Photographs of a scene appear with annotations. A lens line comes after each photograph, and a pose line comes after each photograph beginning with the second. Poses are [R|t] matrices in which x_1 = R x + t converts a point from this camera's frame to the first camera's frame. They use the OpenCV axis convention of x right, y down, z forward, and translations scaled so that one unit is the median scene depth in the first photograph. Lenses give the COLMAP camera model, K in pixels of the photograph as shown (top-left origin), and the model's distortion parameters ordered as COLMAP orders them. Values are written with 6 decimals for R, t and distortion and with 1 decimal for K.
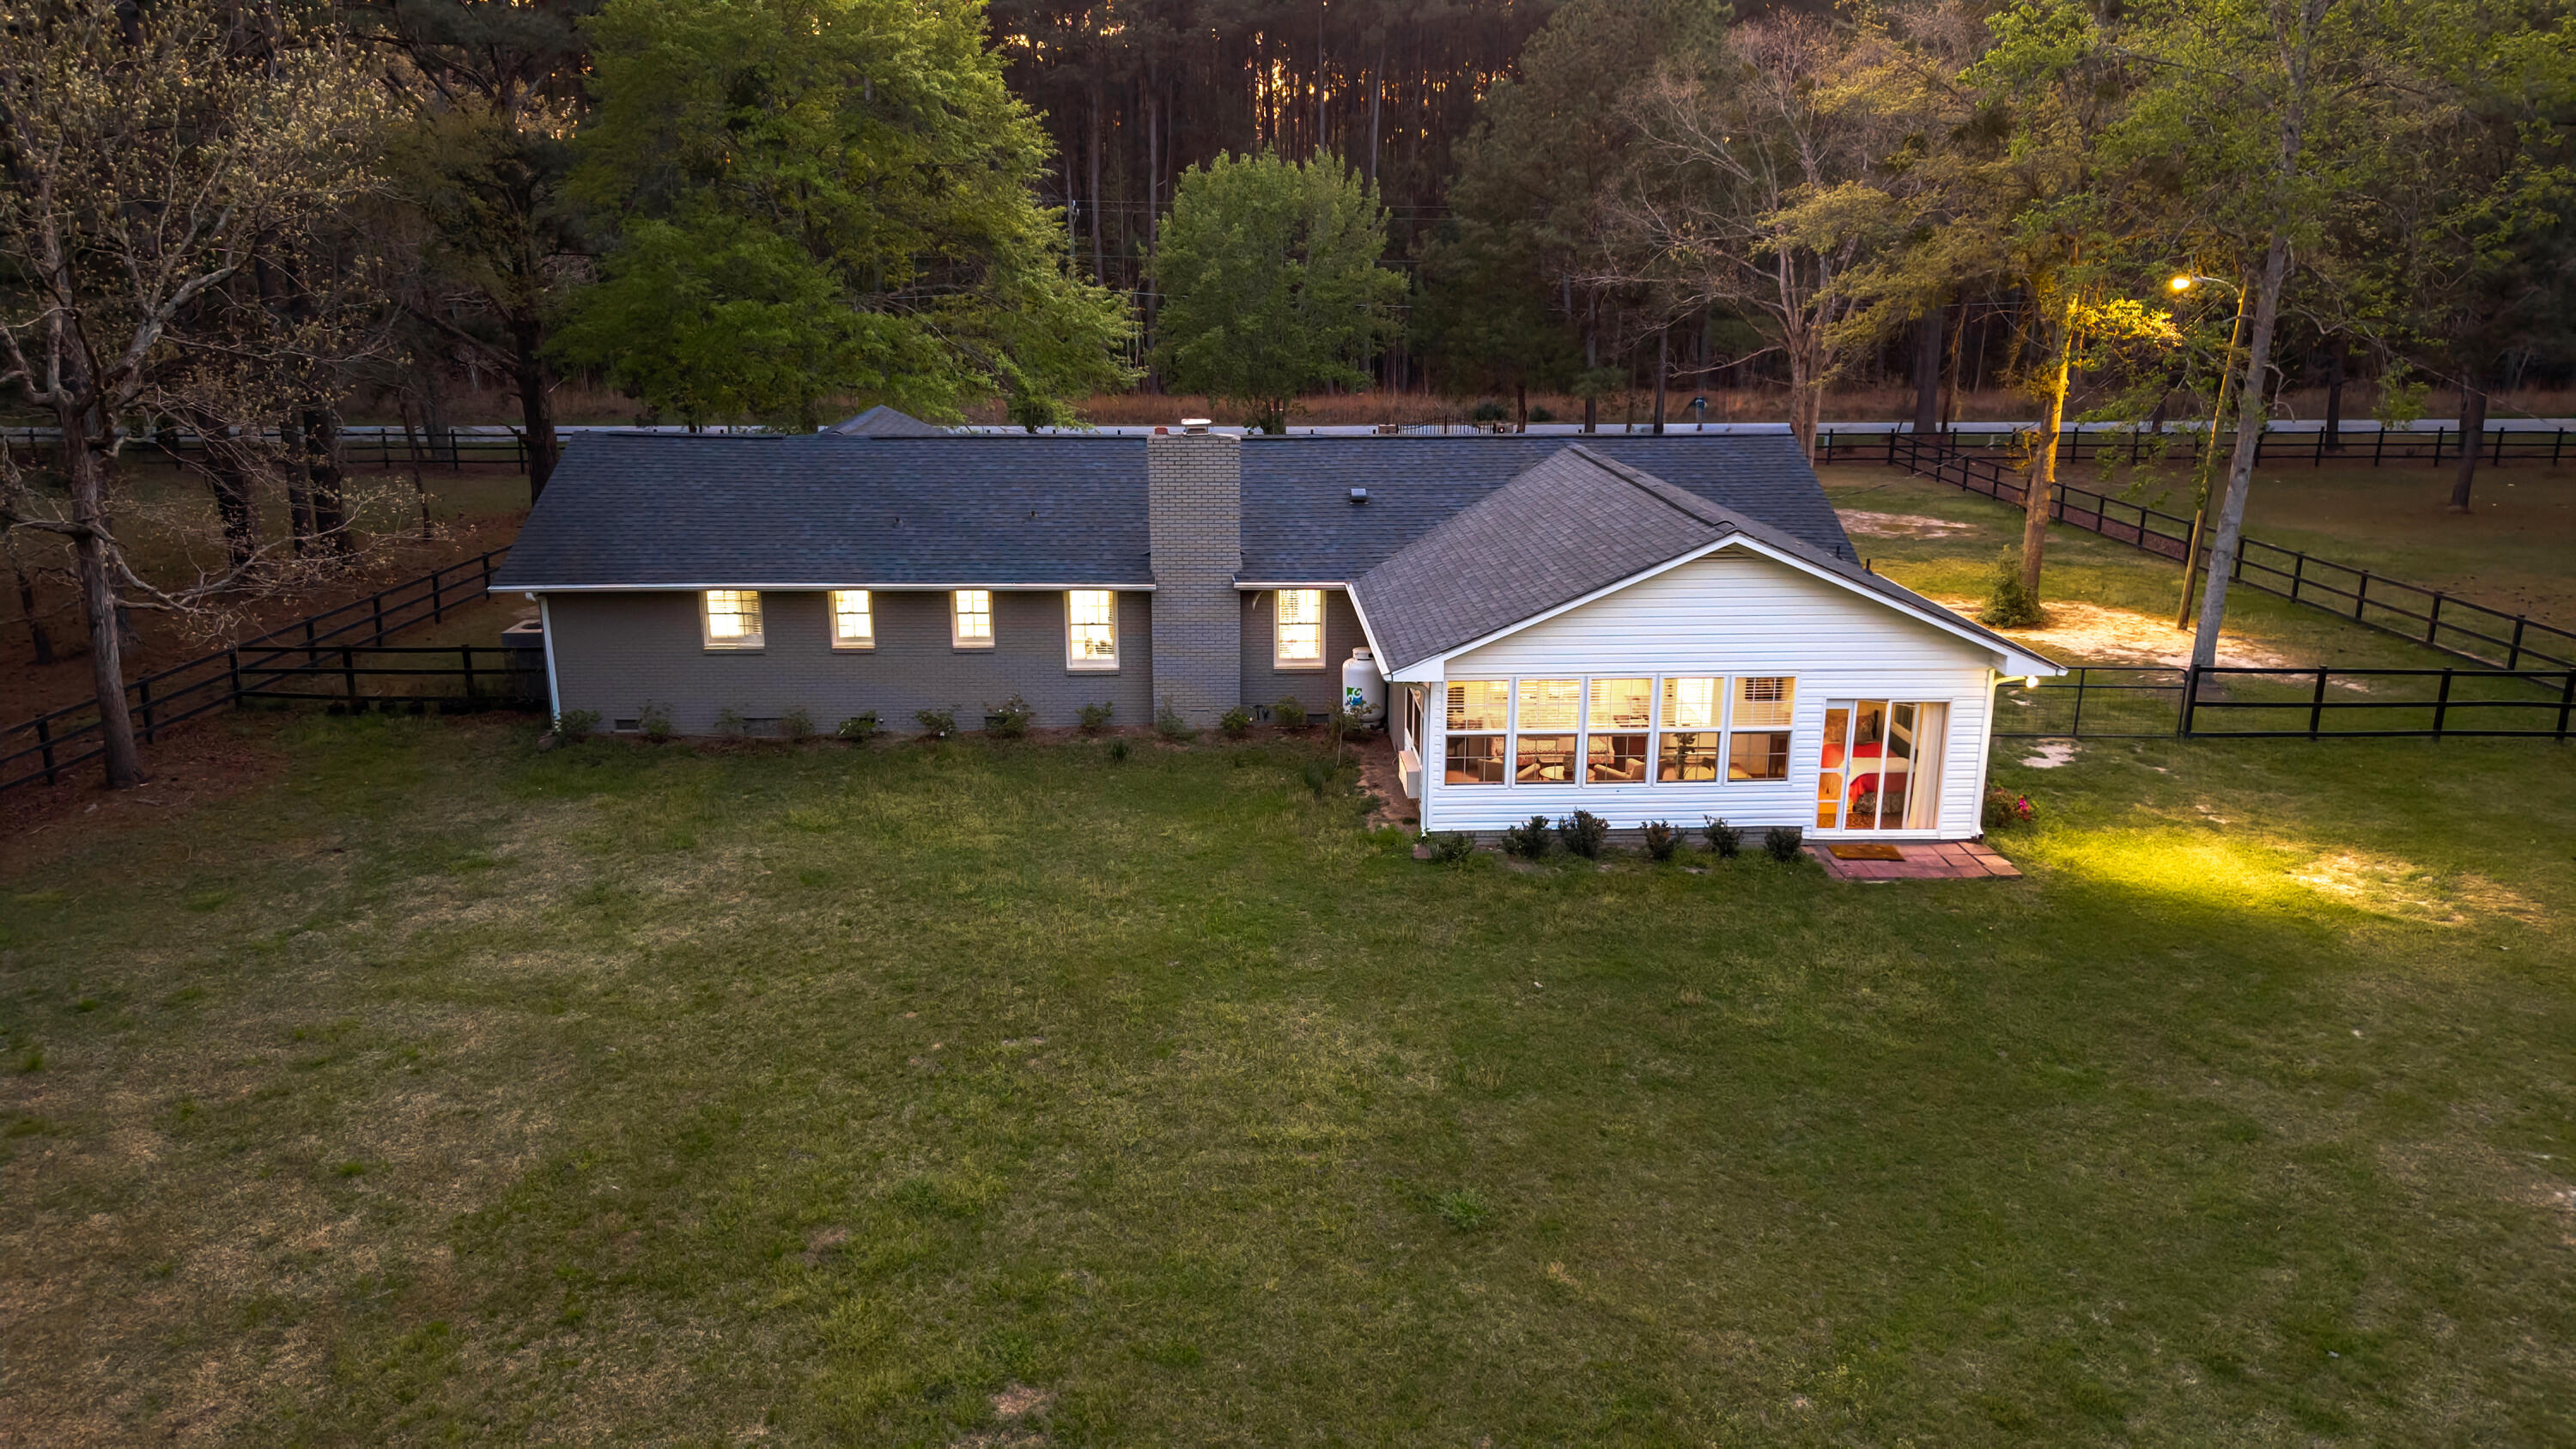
lens RADIAL K [[1713.2, 0, 1300.0], [0, 1713.2, 720.7], [0, 0, 1]] dist [0.063124, -0.068275]
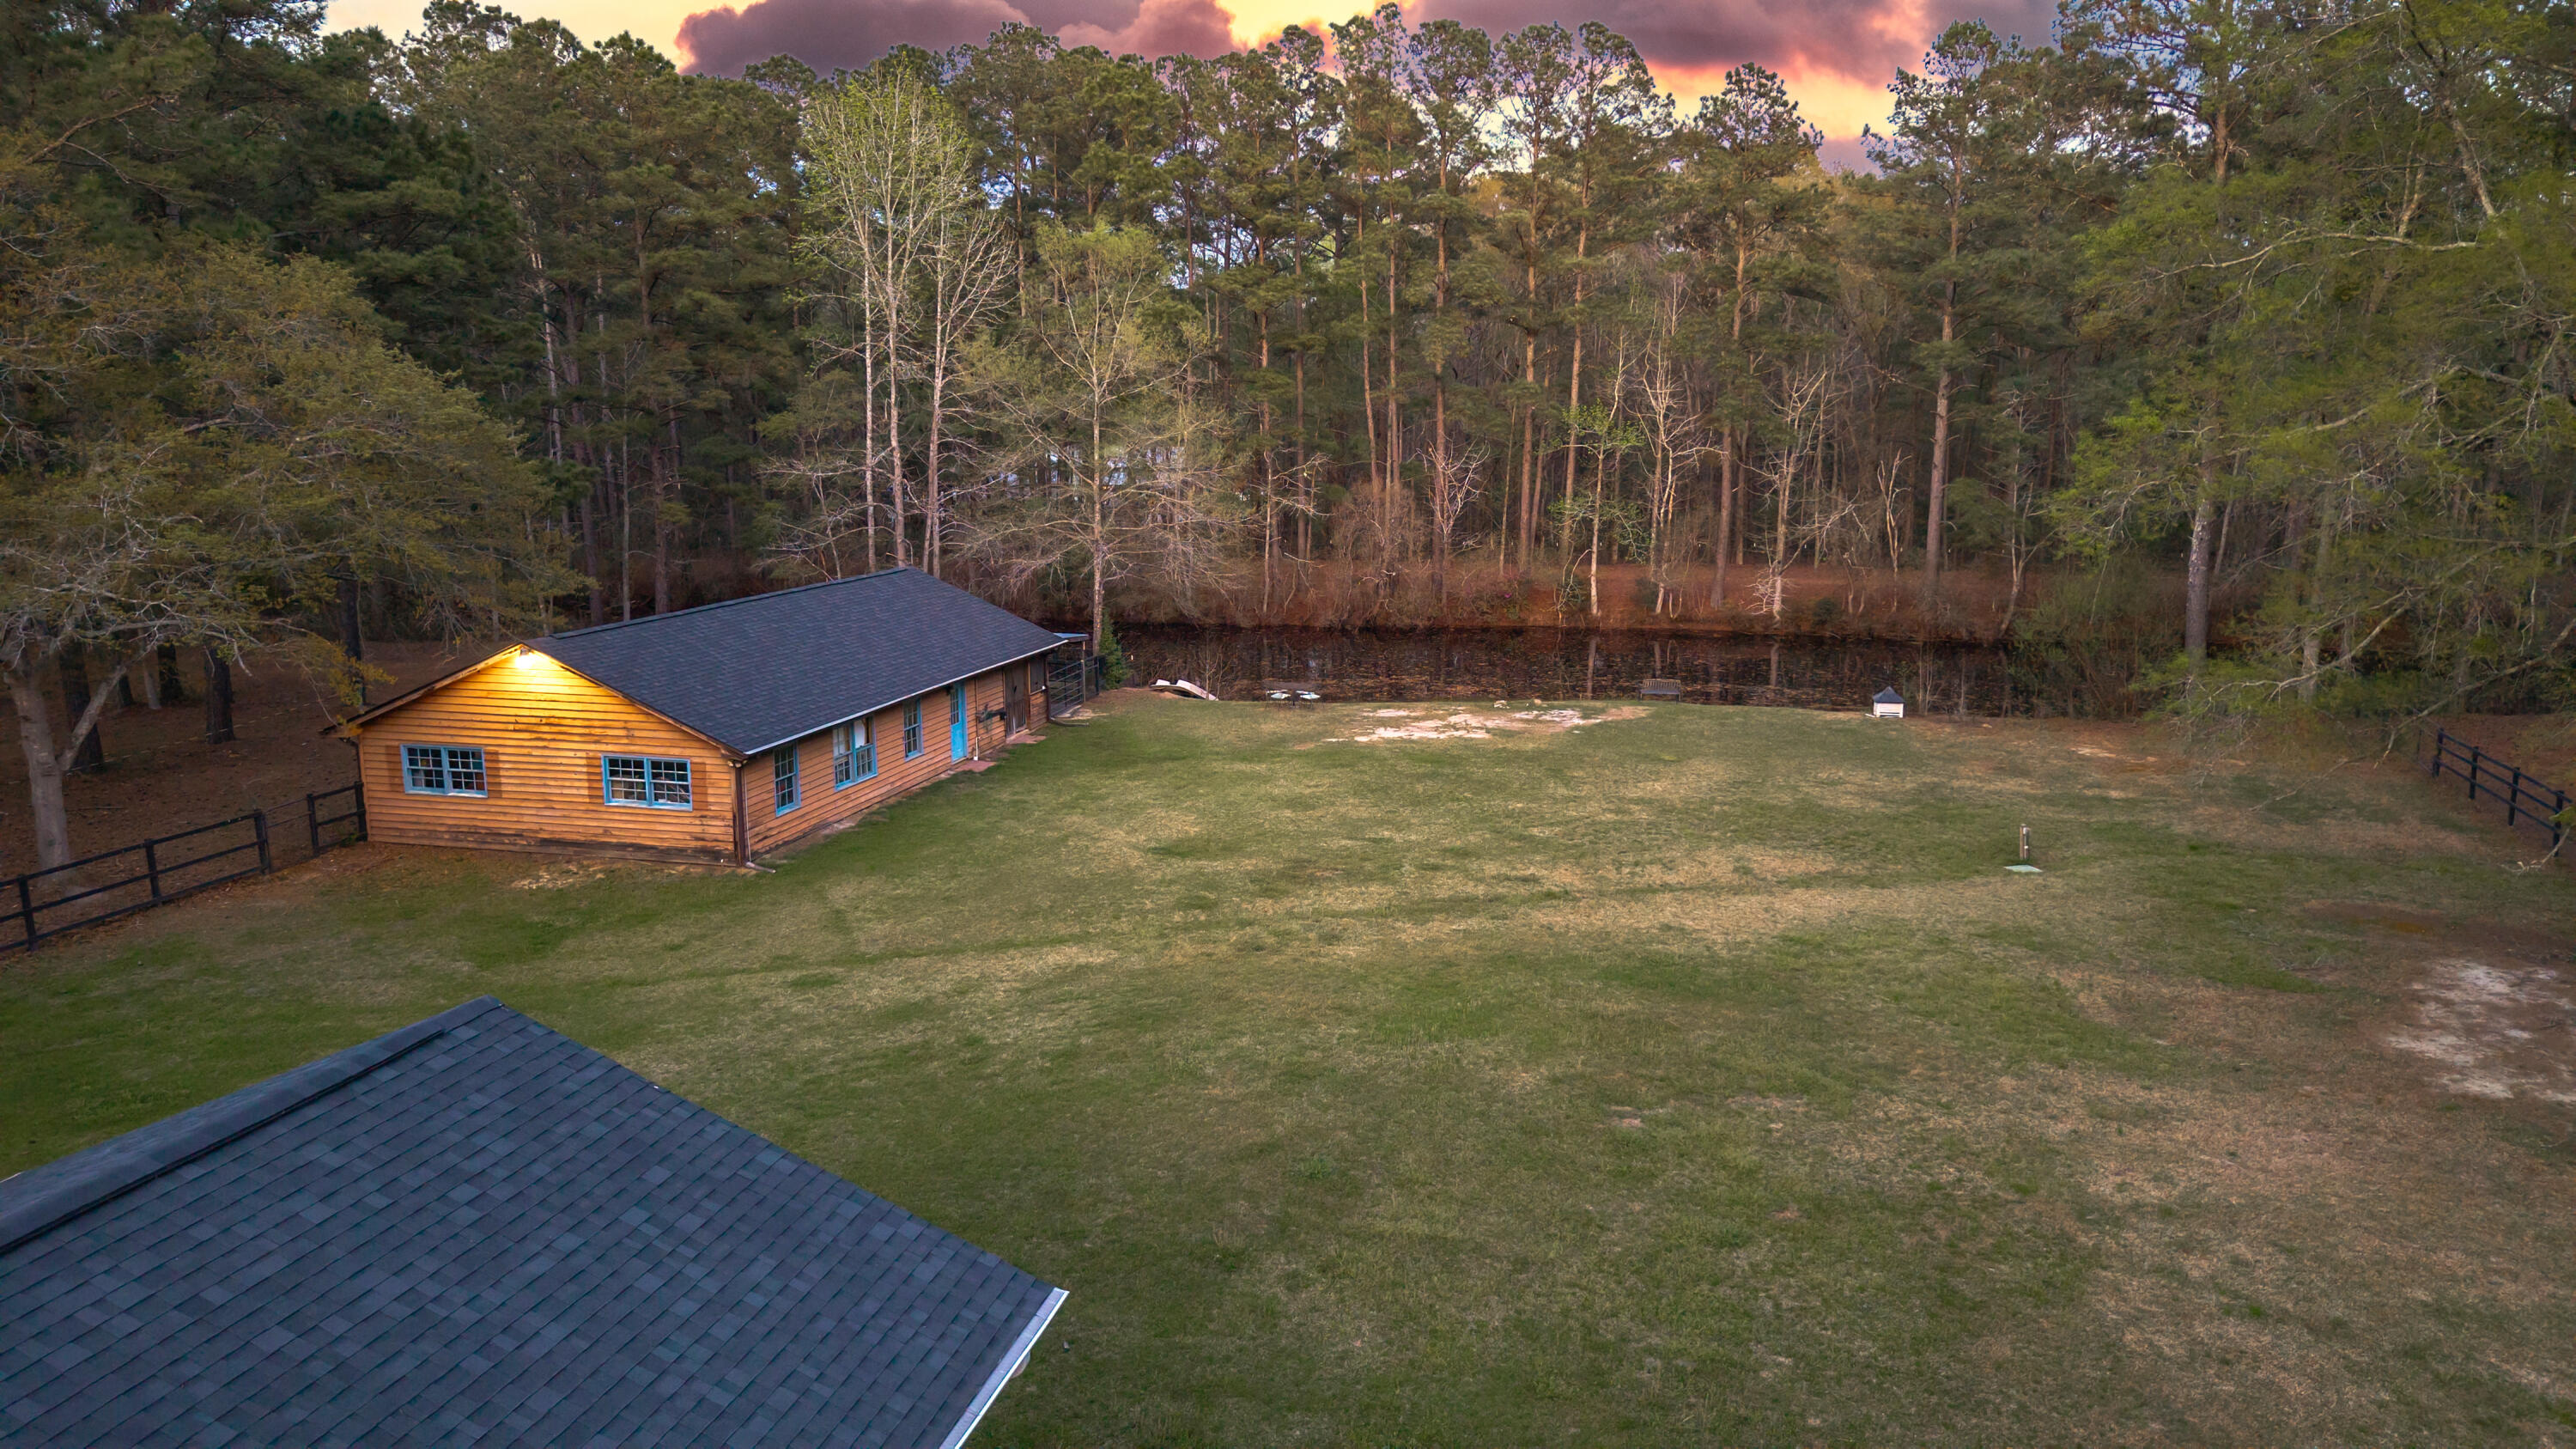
lens RADIAL K [[1713.2, 0, 1300.0], [0, 1713.2, 720.7], [0, 0, 1]] dist [0.063124, -0.068275]
pose [[-0.963190, -0.057419, 0.262617, -0.238687], [0.059607, 0.906984, 0.416925, -0.629906], [-0.262129, 0.417232, -0.870176, 2.107388]]
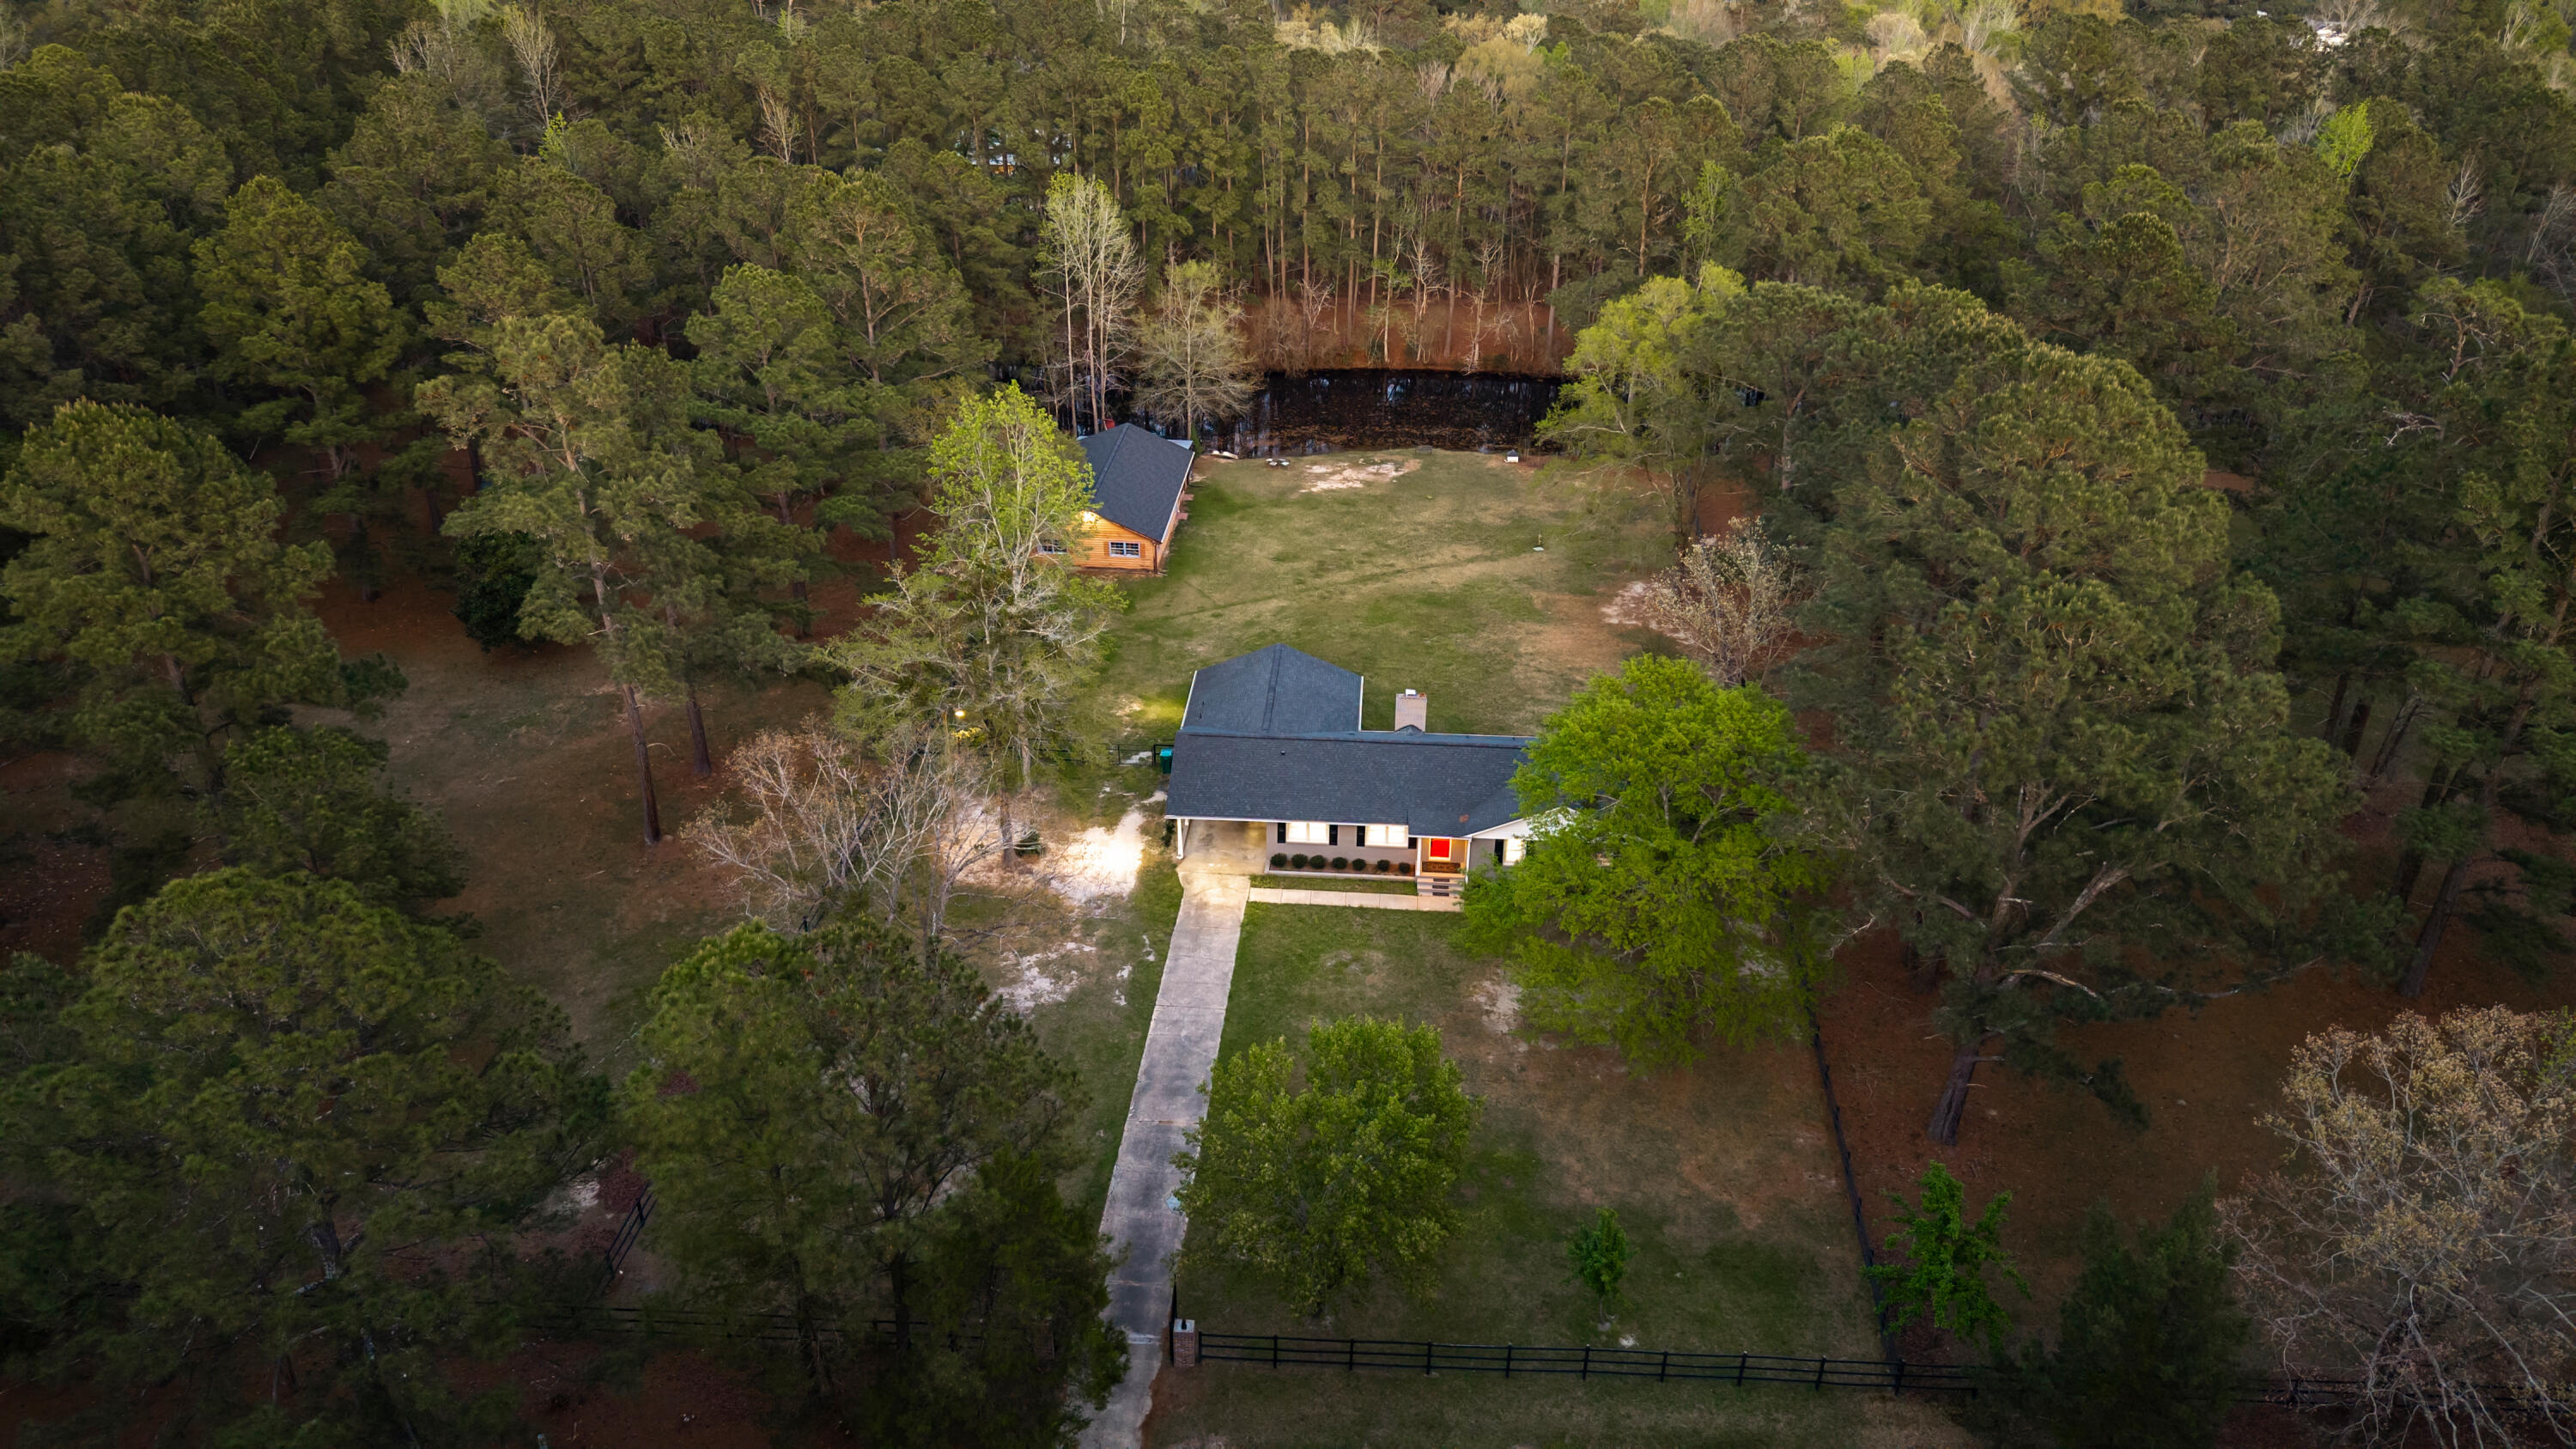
lens RADIAL K [[1713.2, 0, 1300.0], [0, 1713.2, 720.7], [0, 0, 1]] dist [0.063124, -0.068275]
pose [[-0.993430, -0.071305, 0.089514, -0.269086], [0.008934, 0.731465, 0.681821, -4.097647], [-0.114094, 0.678141, -0.726022, 6.099070]]
